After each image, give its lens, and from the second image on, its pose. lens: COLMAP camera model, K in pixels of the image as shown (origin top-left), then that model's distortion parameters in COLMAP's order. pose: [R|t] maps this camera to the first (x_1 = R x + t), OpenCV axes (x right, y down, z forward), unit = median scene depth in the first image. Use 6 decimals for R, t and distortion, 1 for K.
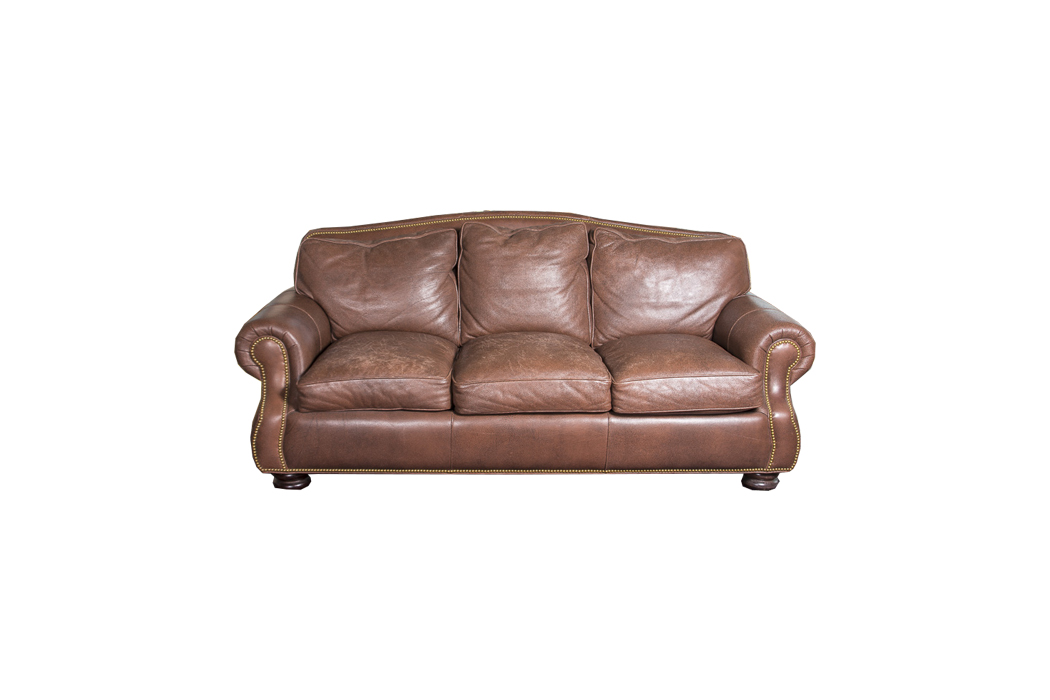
lens RADIAL K [[926.9, 0, 516.2], [0, 926.9, 358.4], [0, 0, 1]] dist [-0.145929, -0.001431]
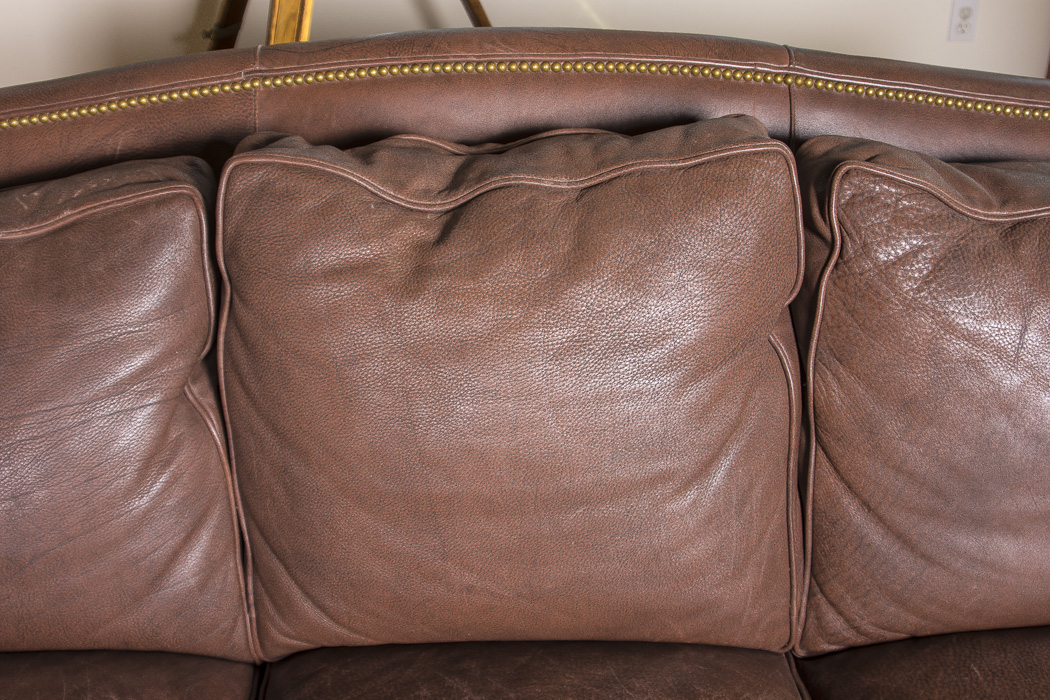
lens RADIAL K [[1278.2, 0, 520.3], [0, 1278.2, 368.2], [0, 0, 1]] dist [-0.134907, 0.000000]
pose [[0.999518, -0.016147, -0.026506, 0.018642], [0.023666, 0.949026, 0.314308, -0.192906], [0.020079, -0.314784, 0.948951, 0.708244]]
